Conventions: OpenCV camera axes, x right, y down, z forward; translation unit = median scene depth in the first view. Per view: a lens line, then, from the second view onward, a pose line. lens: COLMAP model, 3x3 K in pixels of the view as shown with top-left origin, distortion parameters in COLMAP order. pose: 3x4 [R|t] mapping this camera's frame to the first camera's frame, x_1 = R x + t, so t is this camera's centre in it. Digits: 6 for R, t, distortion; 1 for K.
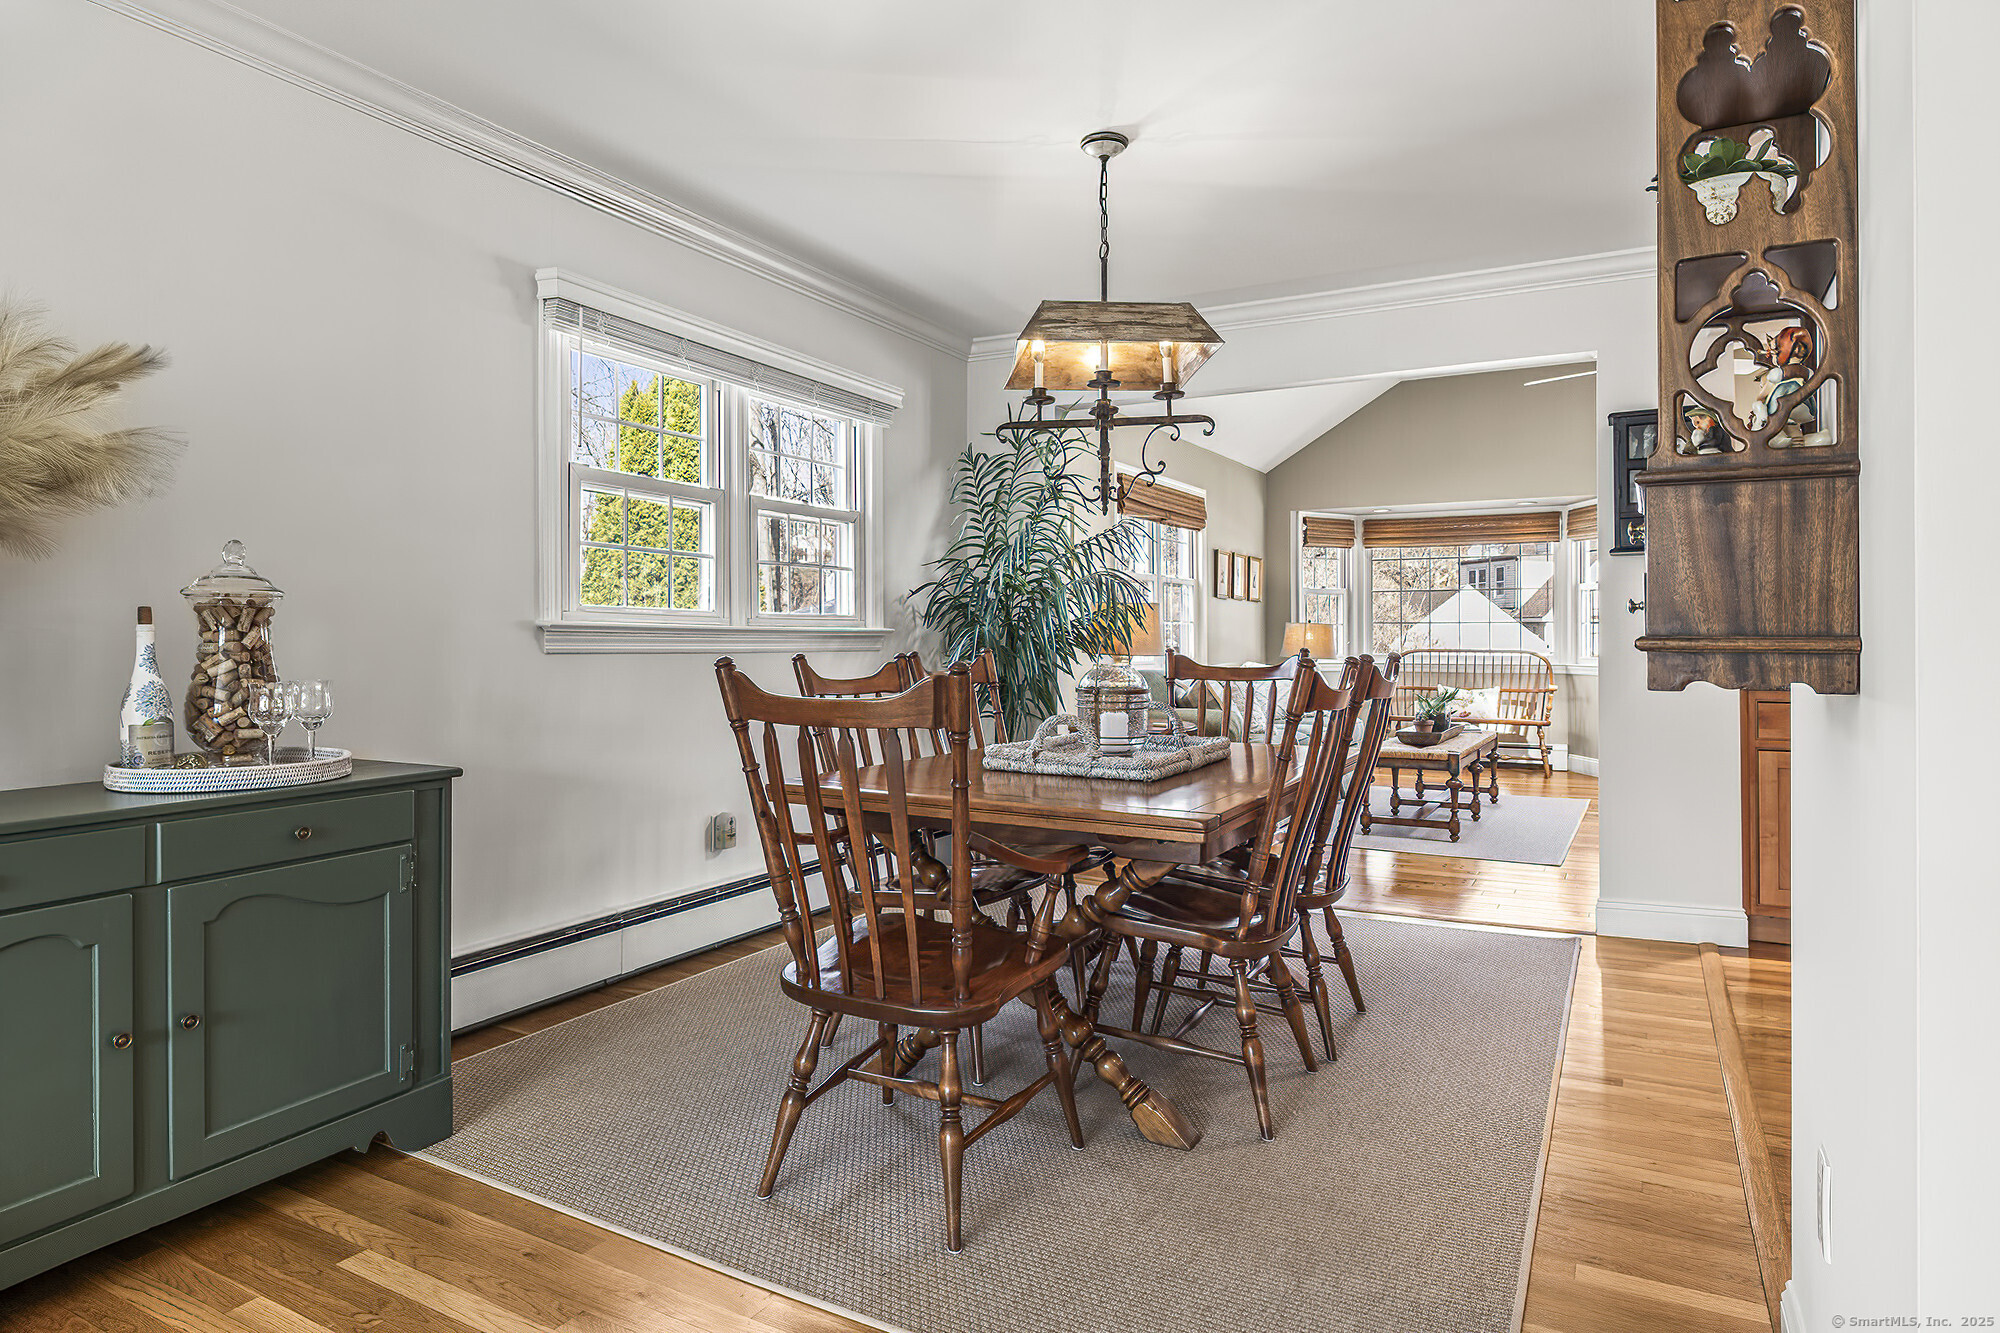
lens RADIAL K [[1140.0, 0, 998.1], [0, 1140.0, 640.3], [0, 0, 1]] dist [-0.026719, -0.000283]
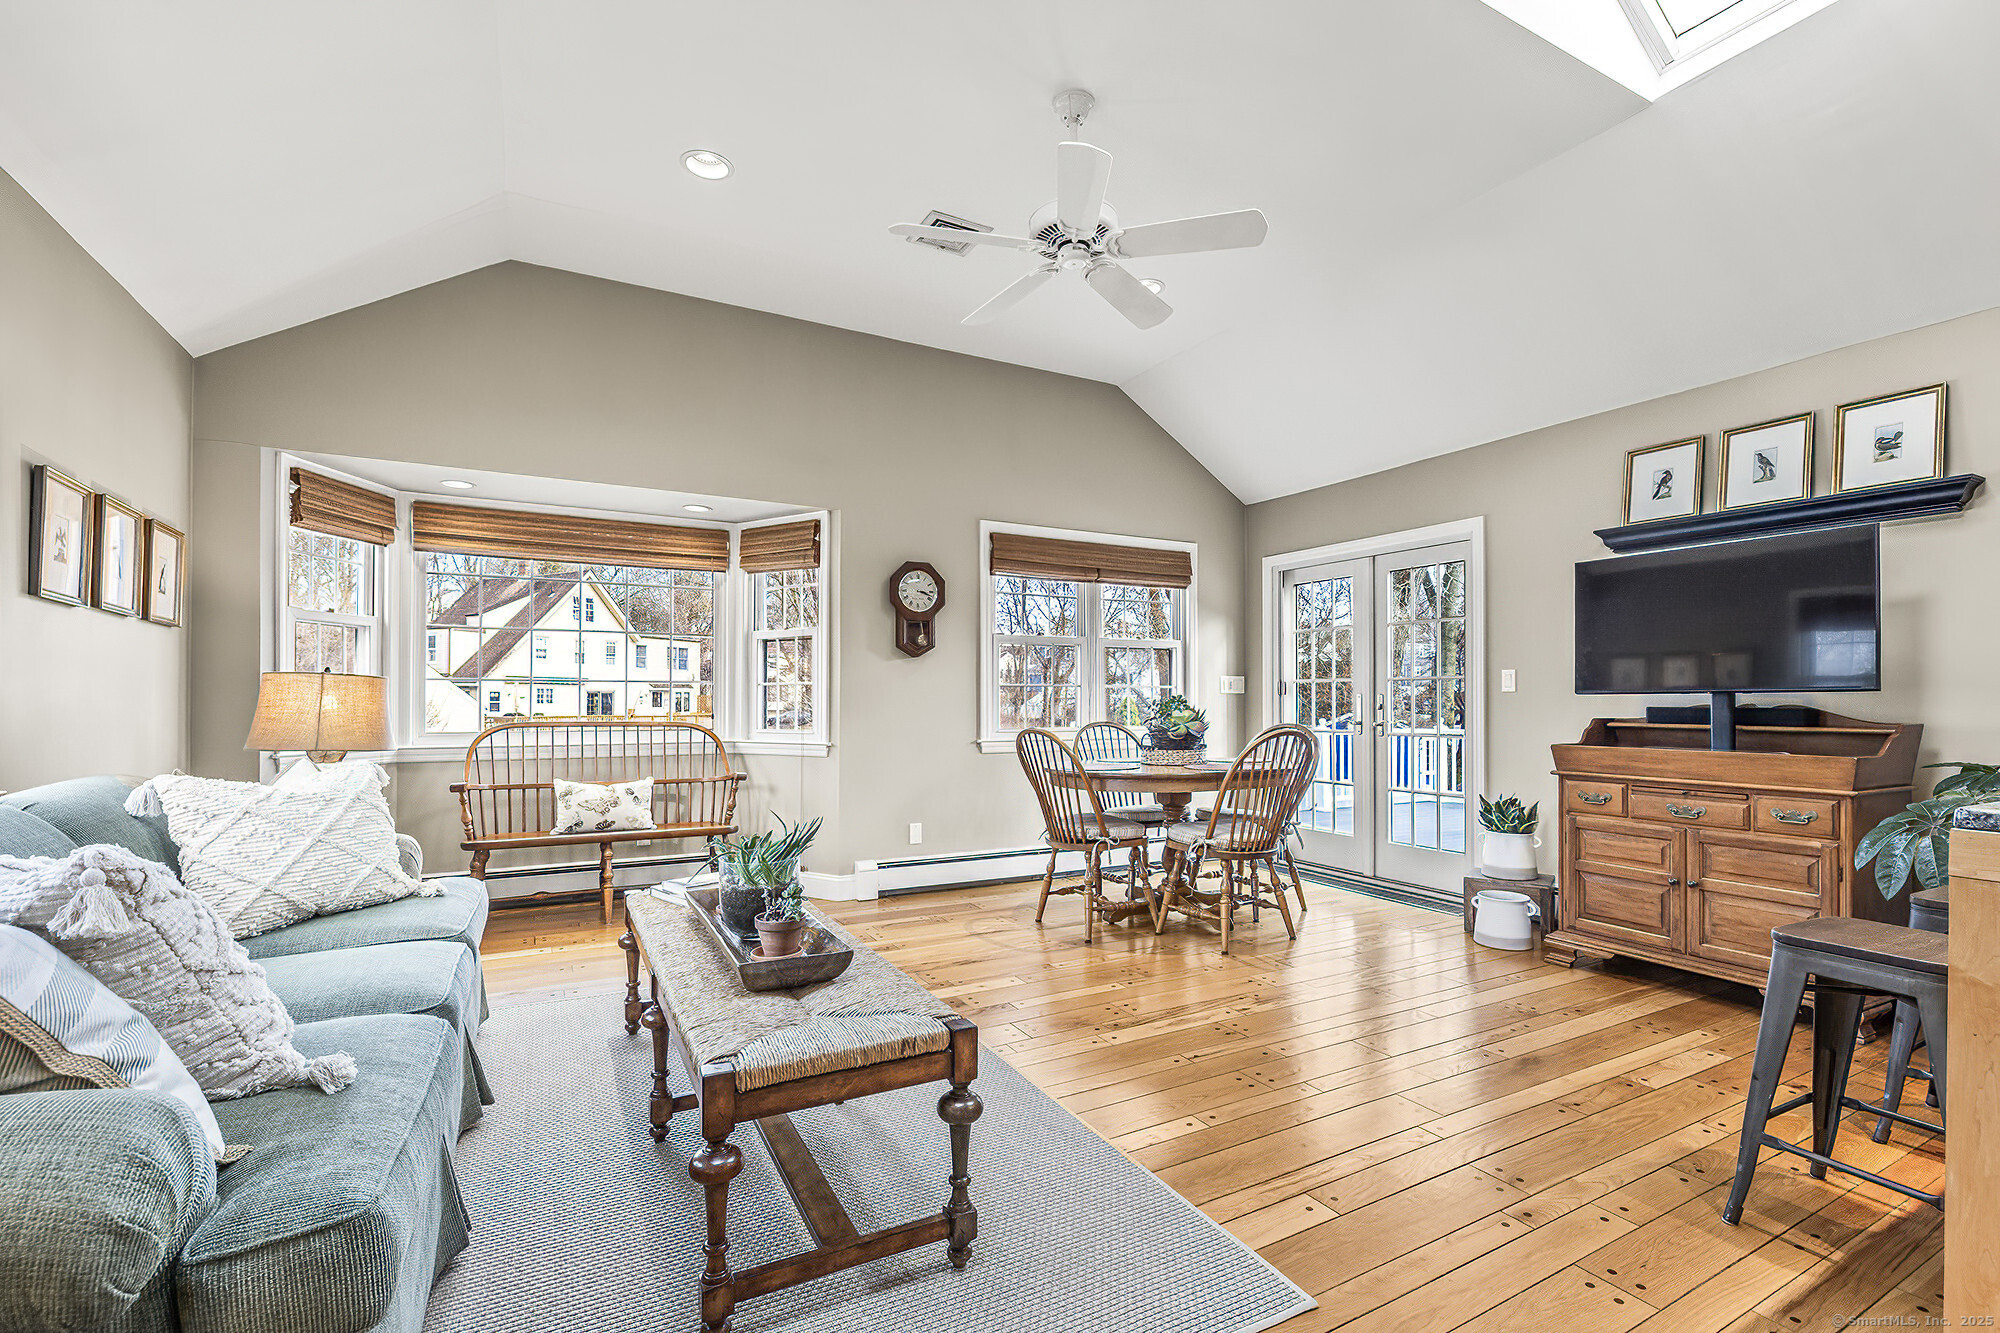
lens RADIAL K [[890.8, 0, 1009.1], [0, 890.8, 692.4], [0, 0, 1]] dist [0.000588, -0.000298]
pose [[0.532166, 0.009186, 0.846590, 0.107608], [0.001116, 0.999933, -0.011551, -0.002728], [-0.846639, 0.007092, 0.532120, 0.540723]]
